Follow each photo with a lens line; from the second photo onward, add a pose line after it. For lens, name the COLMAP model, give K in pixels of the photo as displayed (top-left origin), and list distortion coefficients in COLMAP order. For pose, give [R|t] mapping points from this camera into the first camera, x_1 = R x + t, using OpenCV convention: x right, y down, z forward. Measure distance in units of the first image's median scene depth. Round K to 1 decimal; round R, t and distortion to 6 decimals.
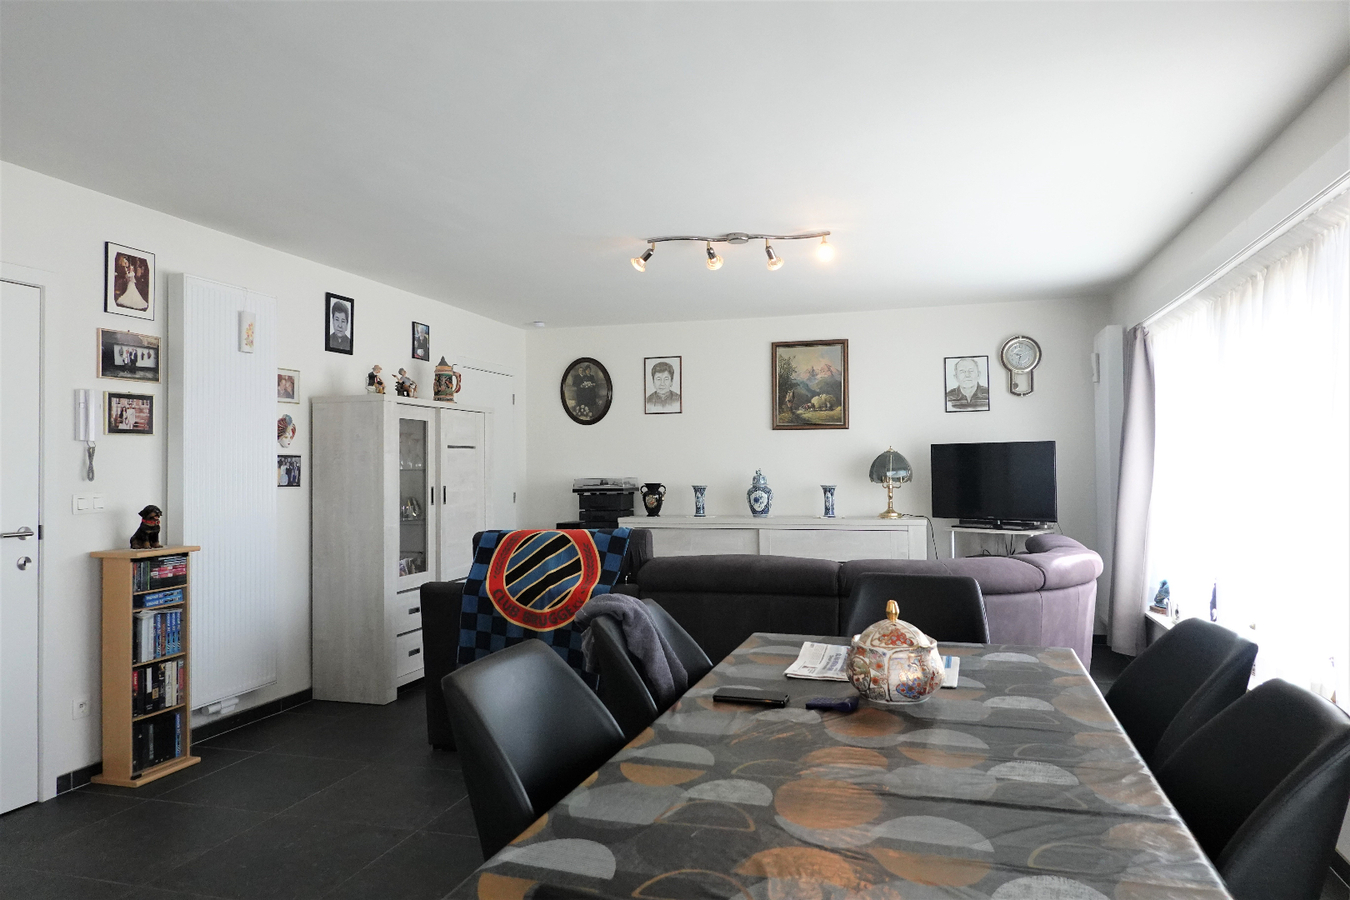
lens RADIAL K [[909.8, 0, 675.0], [0, 909.8, 450.0], [0, 0, 1]] dist [-0.018094, 0.001266]
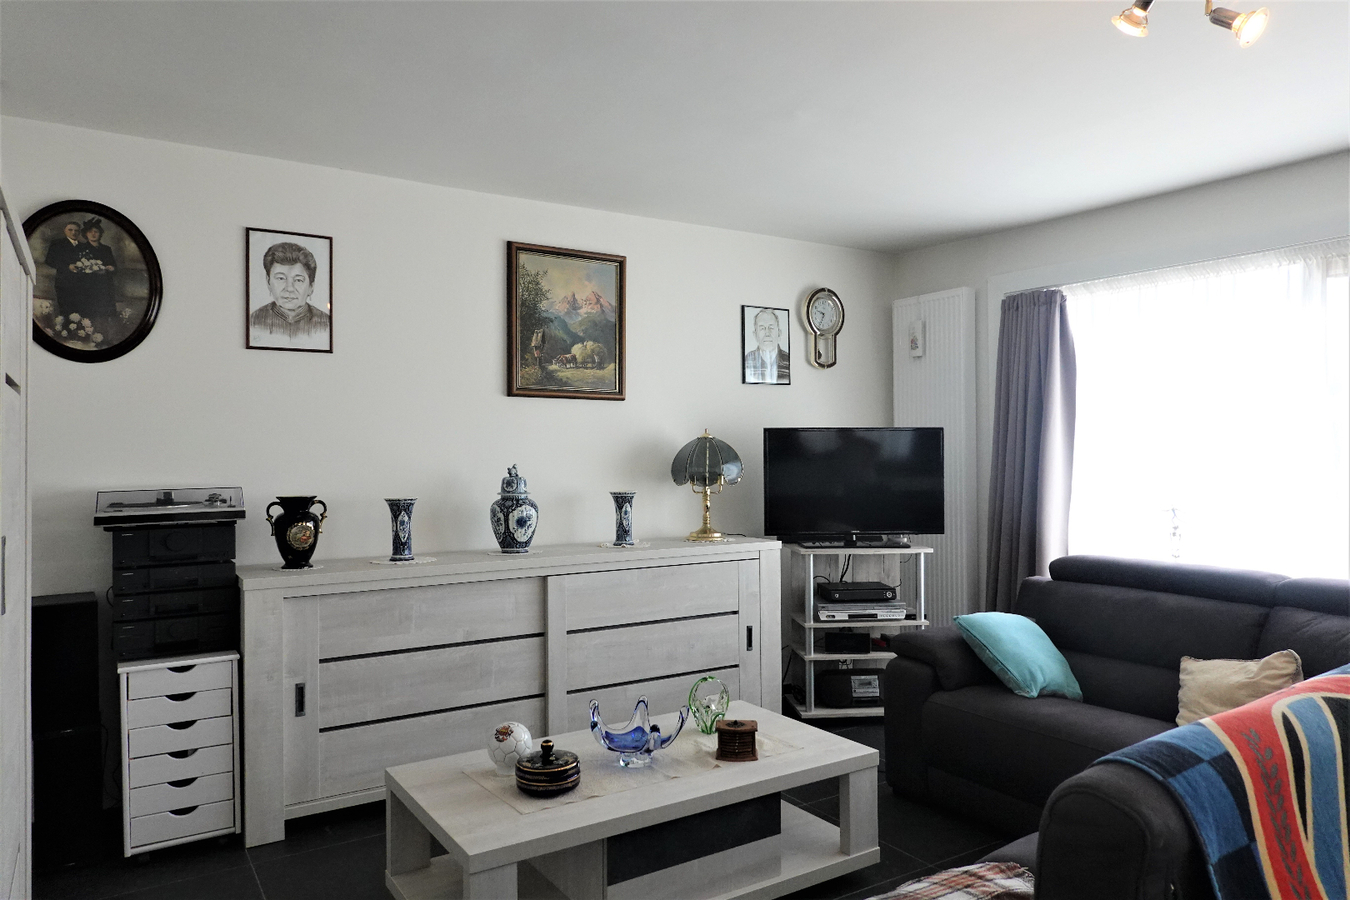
lens RADIAL K [[909.8, 0, 675.0], [0, 909.8, 450.0], [0, 0, 1]] dist [-0.018094, 0.001266]
pose [[0.638775, 0.006949, 0.769362, -0.262957], [-0.016717, 0.999849, 0.004849, 0.007084], [-0.769212, -0.015959, 0.638794, 0.563658]]
